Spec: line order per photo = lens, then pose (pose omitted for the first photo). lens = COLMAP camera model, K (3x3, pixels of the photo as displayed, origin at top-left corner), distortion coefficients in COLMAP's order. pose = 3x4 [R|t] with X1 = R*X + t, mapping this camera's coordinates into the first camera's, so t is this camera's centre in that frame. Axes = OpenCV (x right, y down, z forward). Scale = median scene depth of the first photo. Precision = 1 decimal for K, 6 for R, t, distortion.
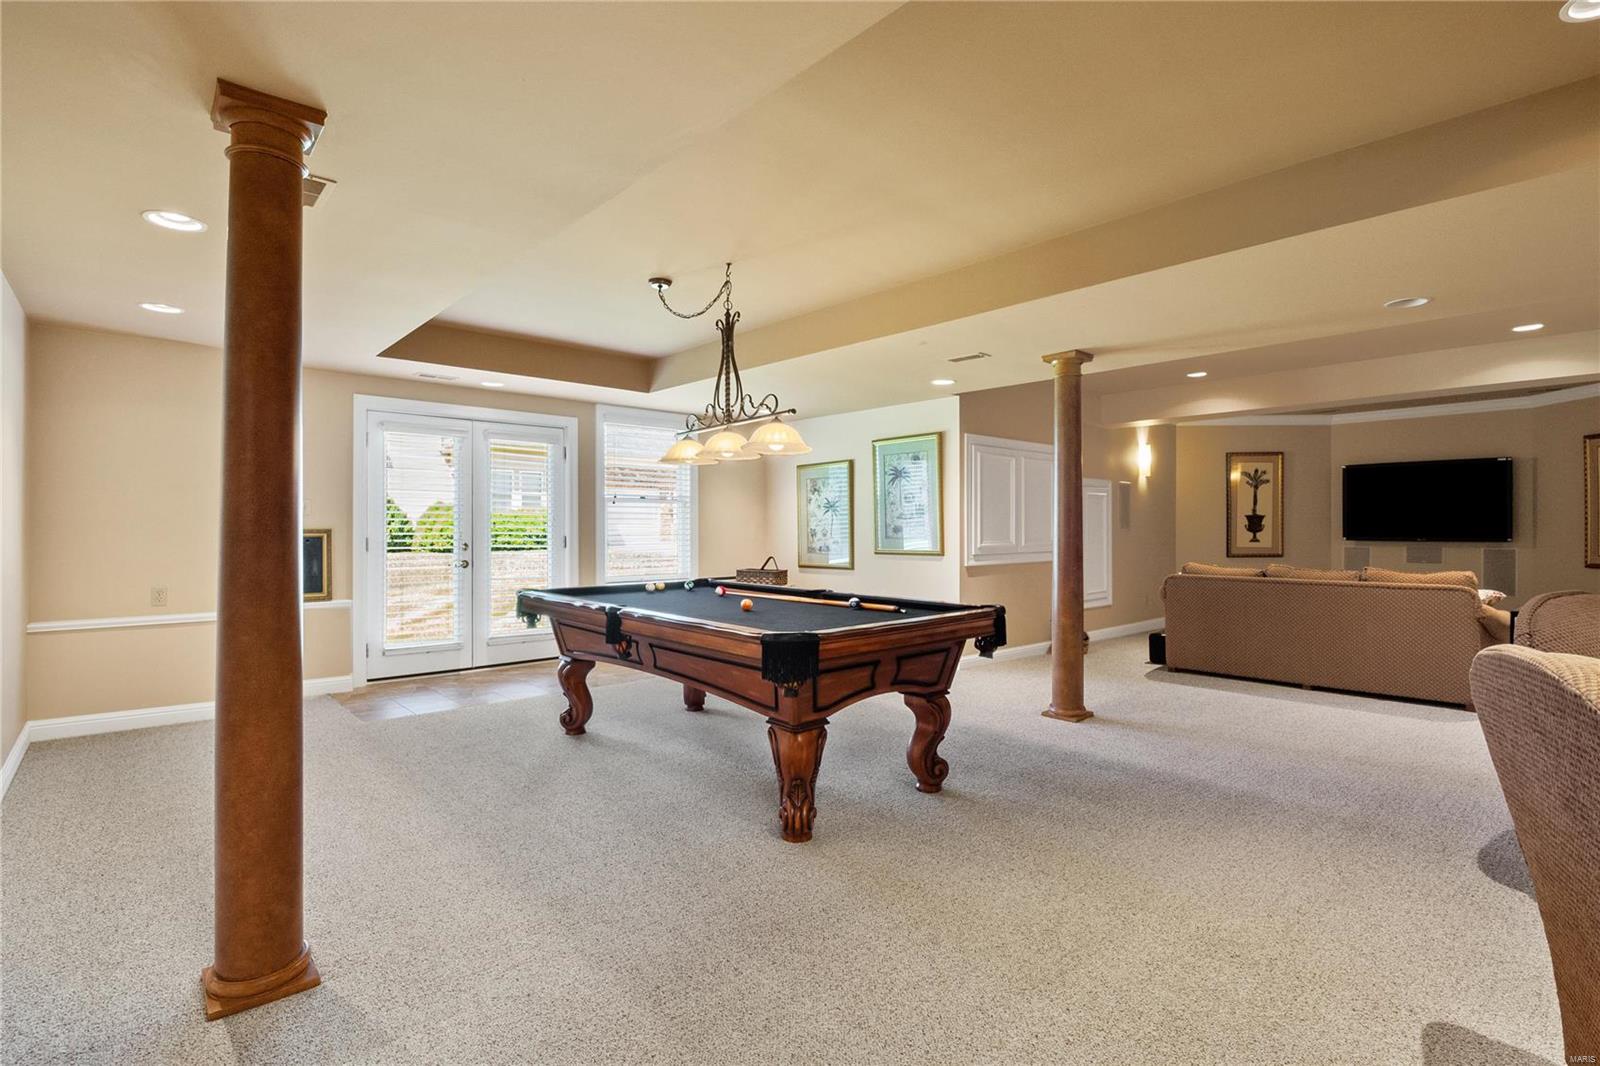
lens RADIAL K [[756.8, 0, 814.0], [0, 756.8, 527.9], [0, 0, 1]] dist [-0.005844, -0.000697]
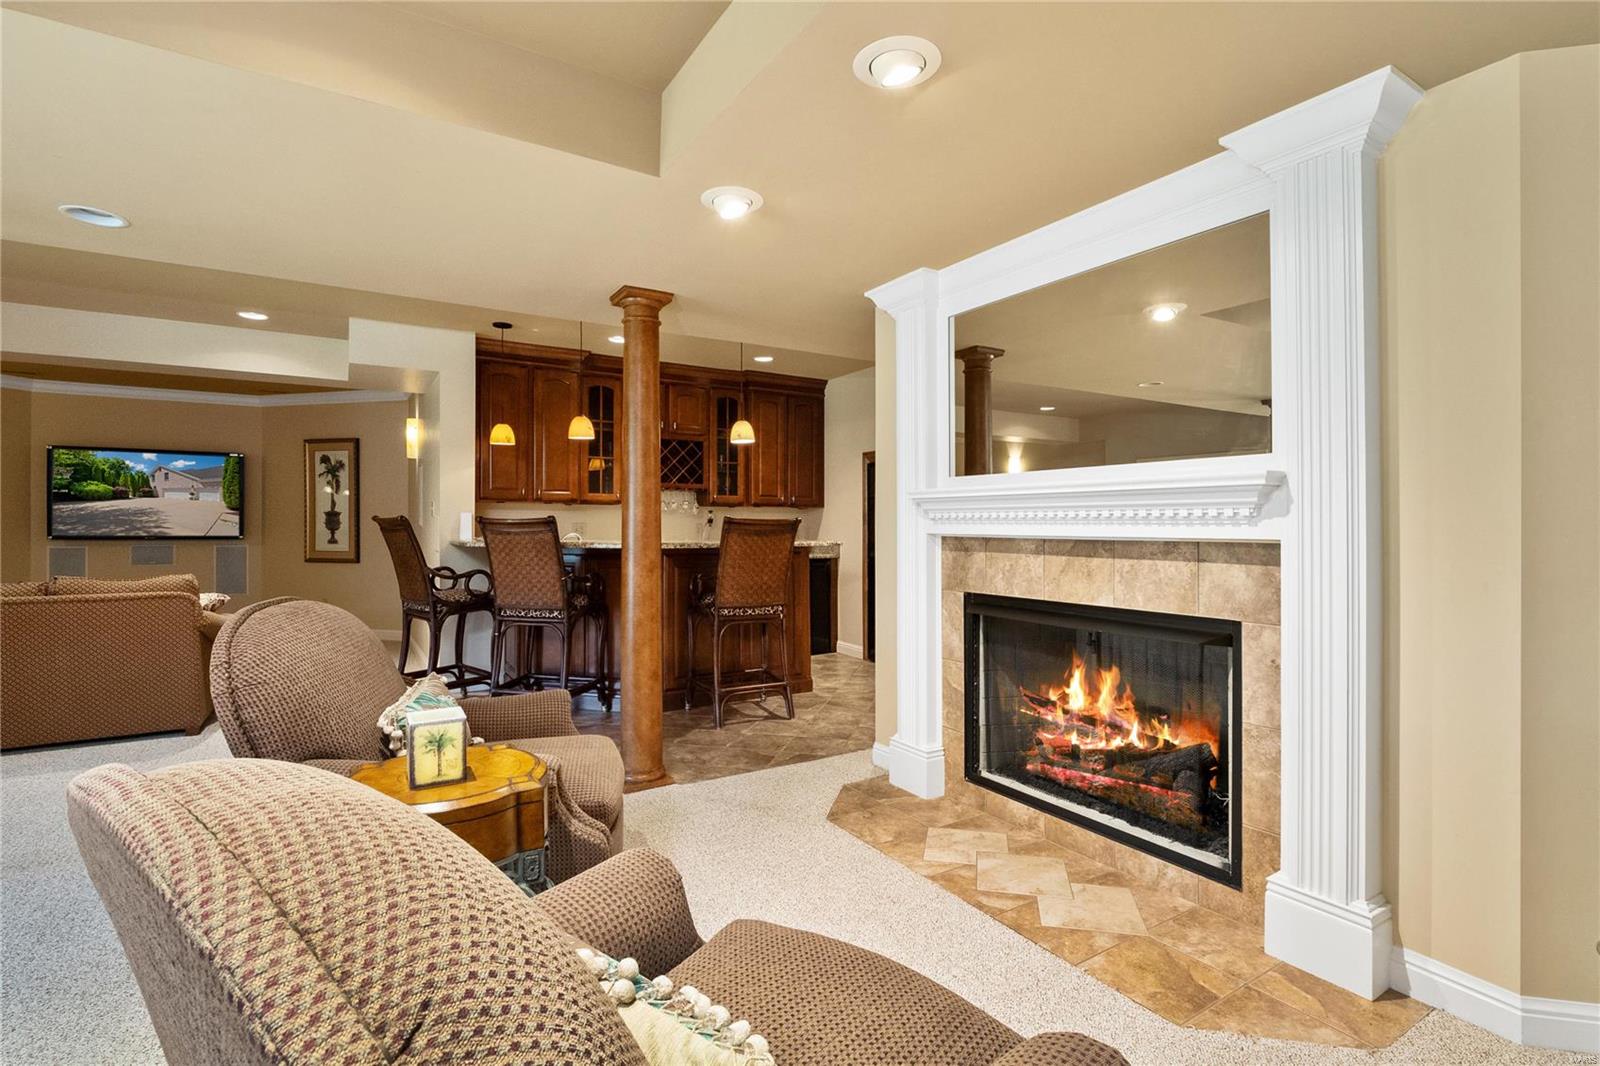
lens RADIAL K [[756.8, 0, 807.6], [0, 756.8, 524.5], [0, 0, 1]] dist [-0.005844, -0.000697]
pose [[0.186965, 0.001330, 0.982366, 0.086337], [0.001659, 0.999997, -0.001670, 0.001837], [-0.982365, 0.001942, 0.186962, 0.079591]]
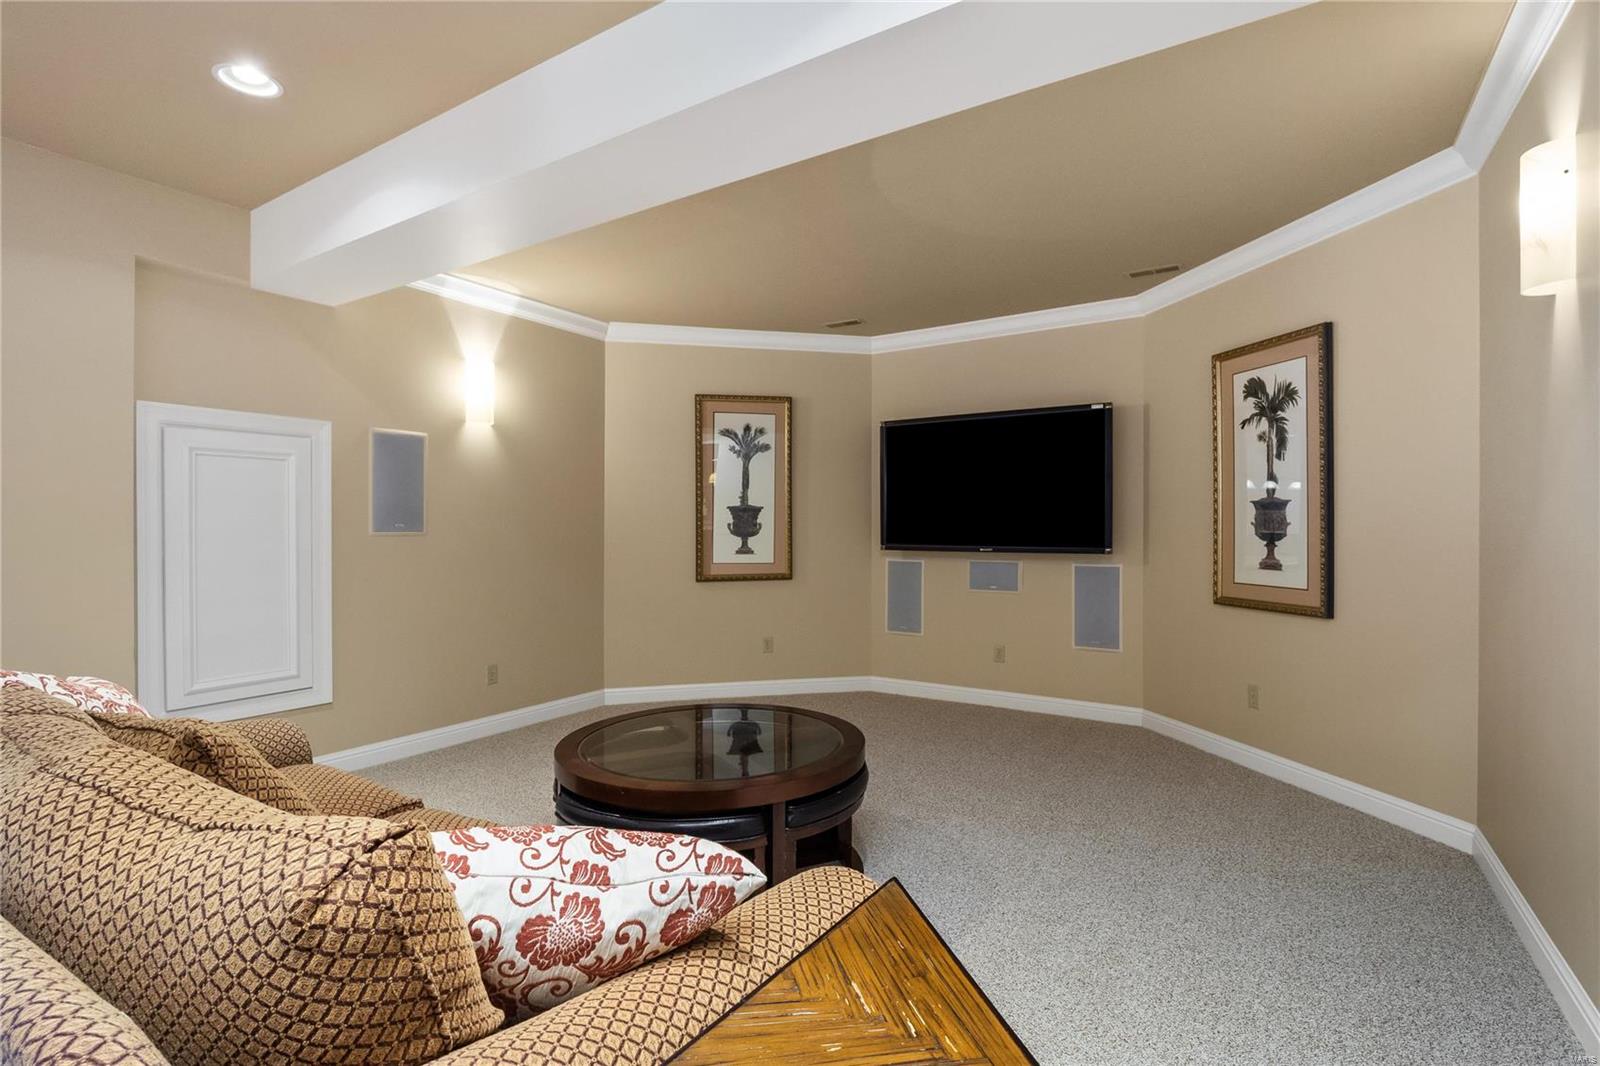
lens RADIAL K [[756.8, 0, 795.0], [0, 756.8, 529.4], [0, 0, 1]] dist [-0.005844, -0.000697]
pose [[0.967292, 0.000964, 0.253662, 0.476801], [-0.000699, 0.999999, -0.001137, 0.000977], [-0.253663, 0.000922, 0.967292, 0.441312]]
